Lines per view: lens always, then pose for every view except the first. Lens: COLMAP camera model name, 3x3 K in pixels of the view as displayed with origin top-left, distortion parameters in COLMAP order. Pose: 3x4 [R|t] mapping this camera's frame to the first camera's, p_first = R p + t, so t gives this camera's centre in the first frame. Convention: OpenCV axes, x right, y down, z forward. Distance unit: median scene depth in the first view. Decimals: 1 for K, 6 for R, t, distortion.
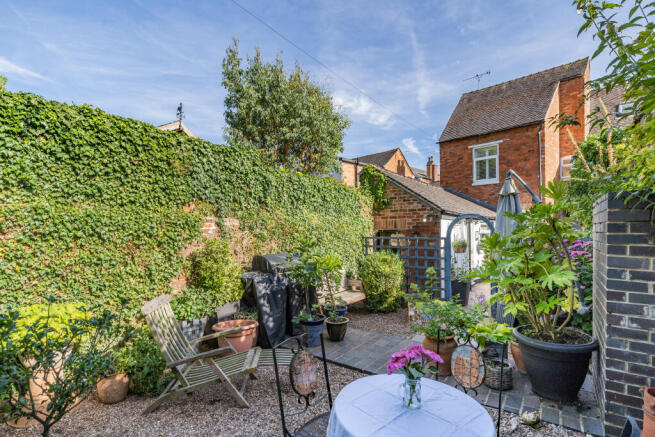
lens RADIAL K [[321.3, 0, 327.5], [0, 321.3, 218.5], [0, 0, 1]] dist [-0.000734, -0.000173]
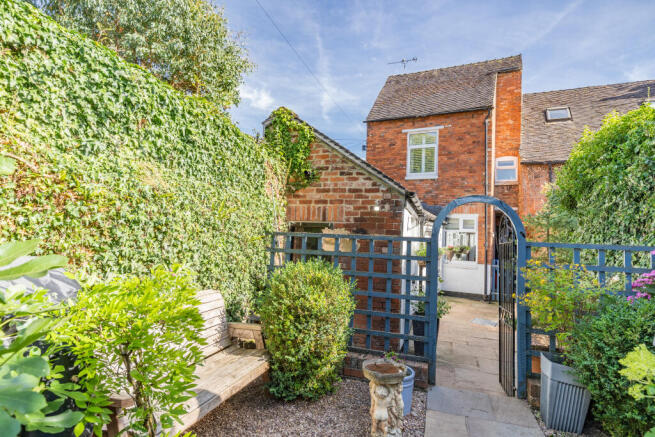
lens RADIAL K [[340.1, 0, 327.5], [0, 340.1, 218.5], [0, 0, 1]] dist [0.024839, -0.000079]
pose [[0.946695, 0.069162, 0.314618, 0.027246], [-0.063741, 0.997588, -0.027498, 0.041757], [-0.315761, 0.005978, 0.948820, 0.417474]]
